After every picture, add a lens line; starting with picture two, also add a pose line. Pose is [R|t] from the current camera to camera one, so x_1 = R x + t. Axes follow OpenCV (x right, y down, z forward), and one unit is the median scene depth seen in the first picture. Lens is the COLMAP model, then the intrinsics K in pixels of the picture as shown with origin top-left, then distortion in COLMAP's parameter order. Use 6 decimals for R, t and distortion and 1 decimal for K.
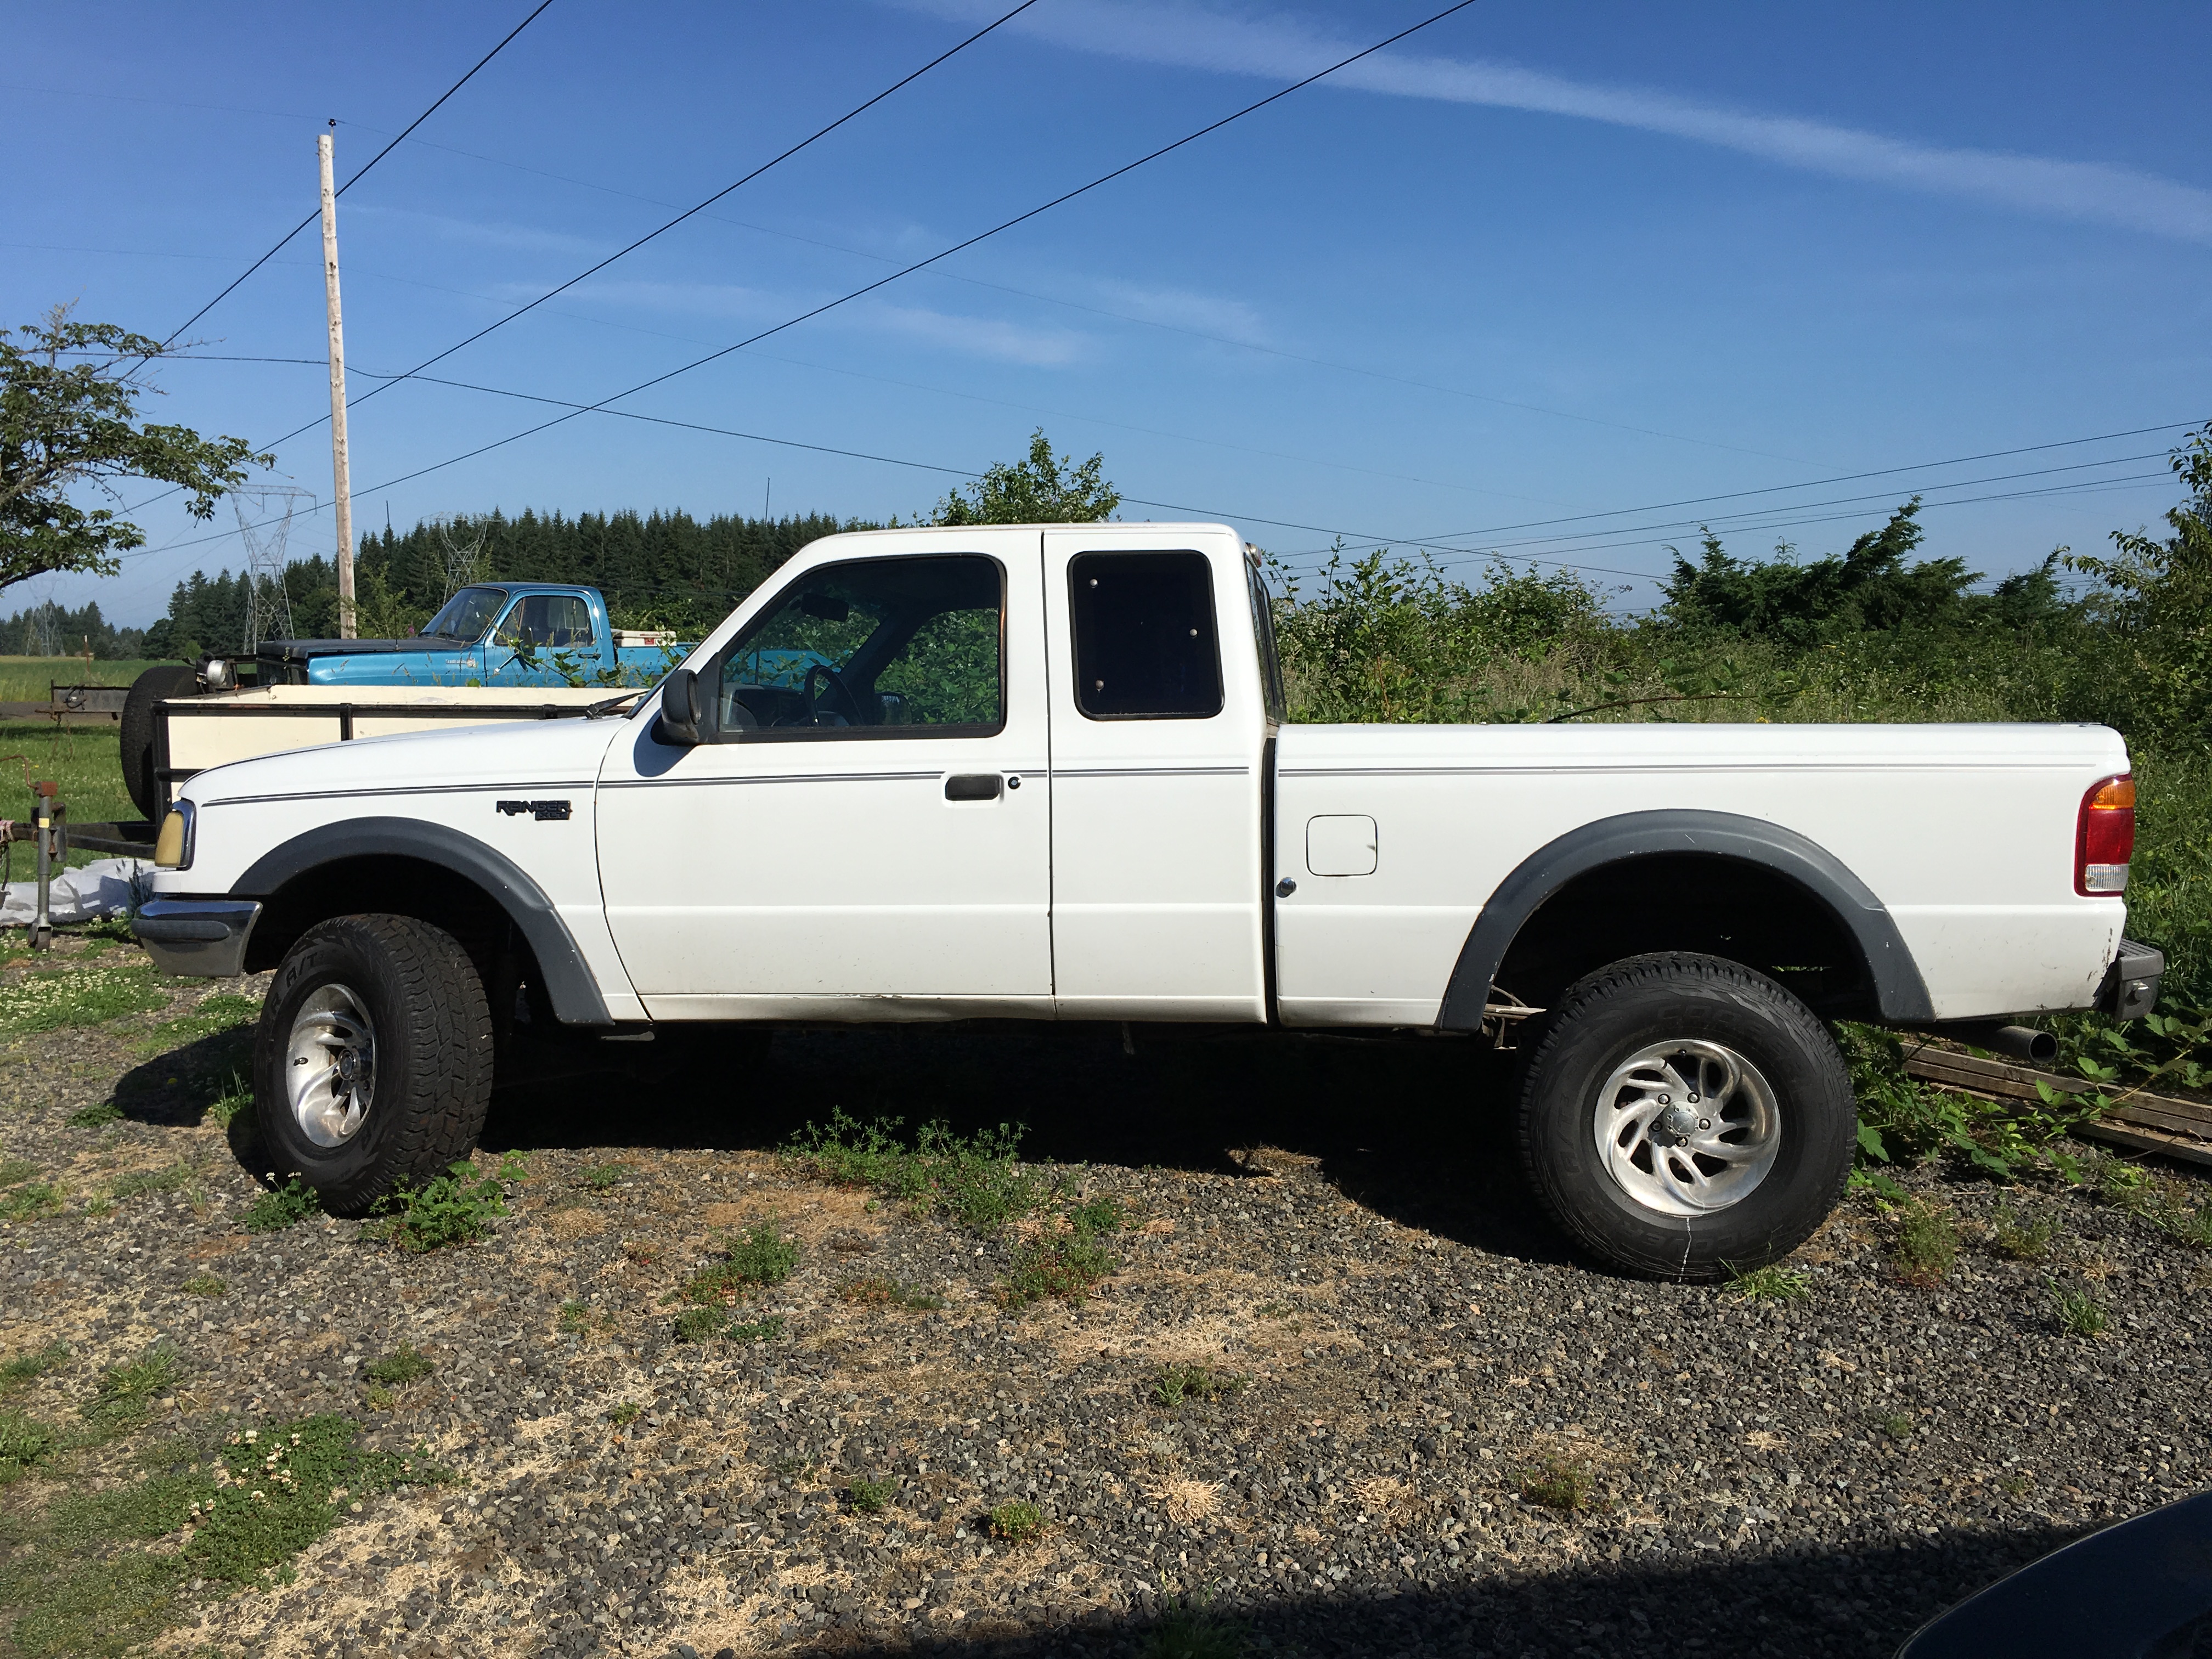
lens RADIAL K [[1953.4, 0, 1106.0], [0, 1953.4, 829.5], [0, 0, 1]] dist [0.051878, -0.003530]
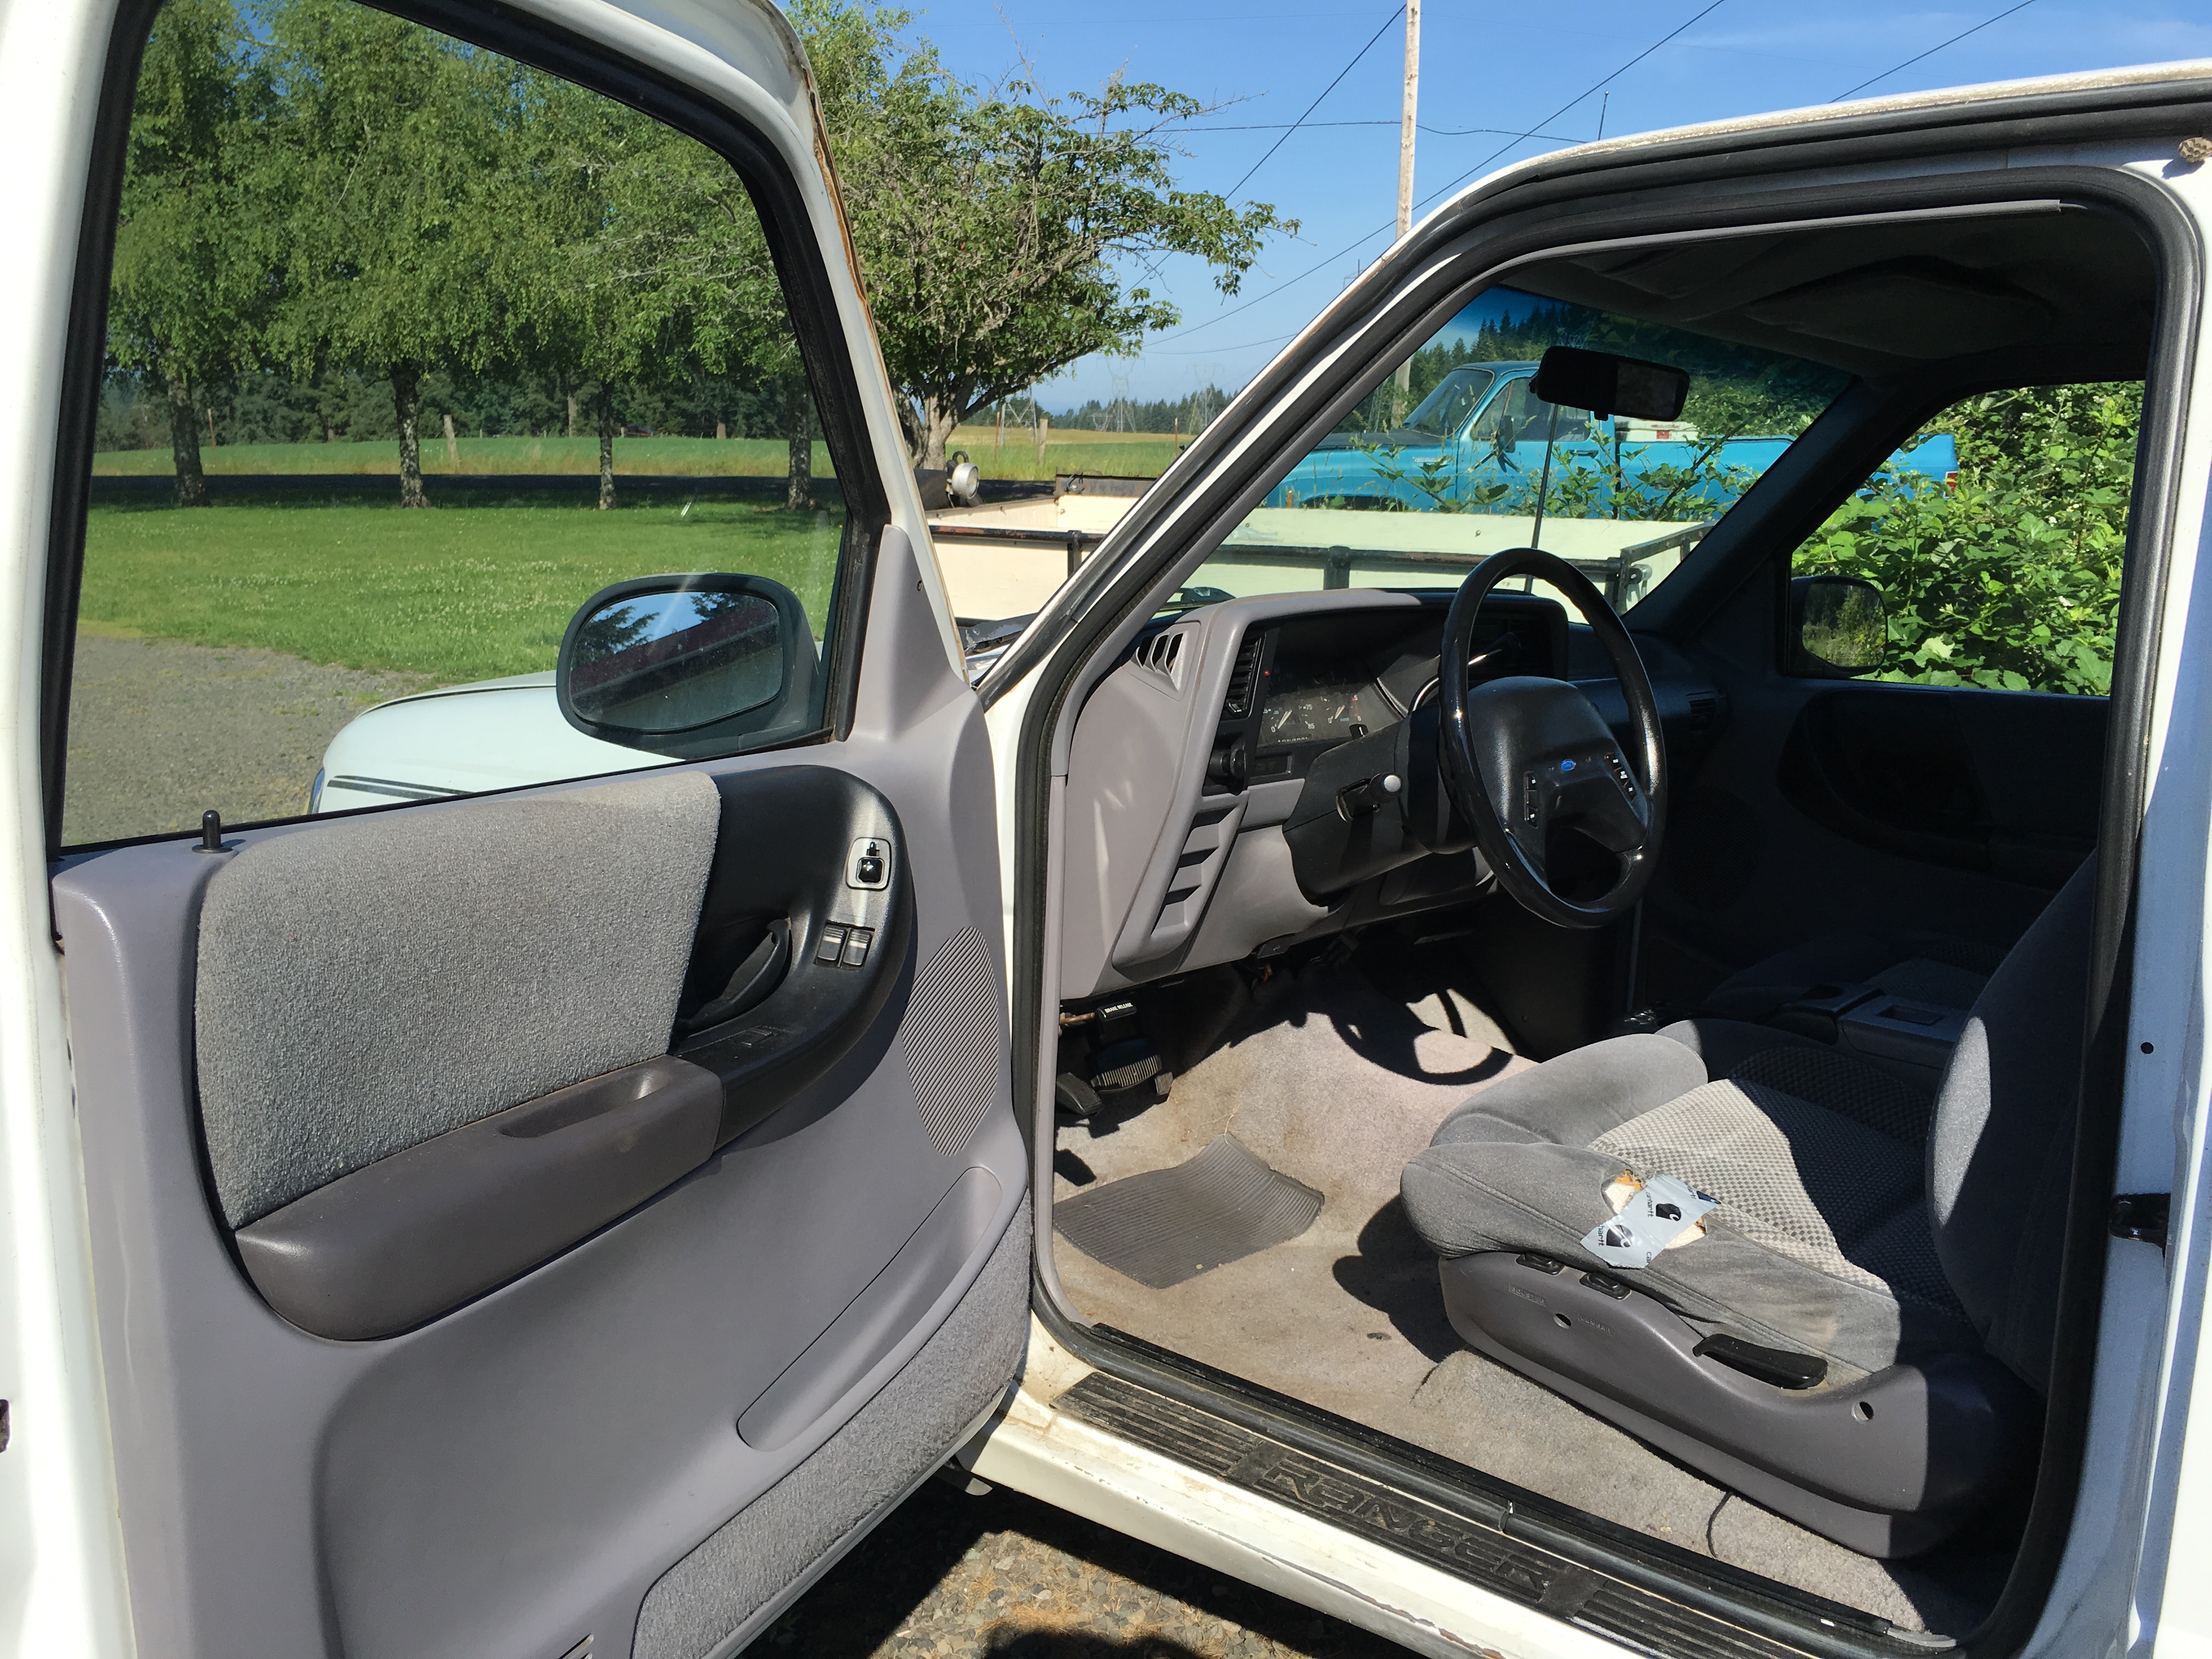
lens RADIAL K [[1953.4, 0, 1106.0], [0, 1953.4, 829.5], [0, 0, 1]] dist [0.051878, -0.003530]
pose [[0.854422, 0.120355, -0.505449, -0.004636], [-0.065753, 0.990027, 0.124590, -0.018518], [0.515403, -0.073218, 0.853814, 0.161698]]
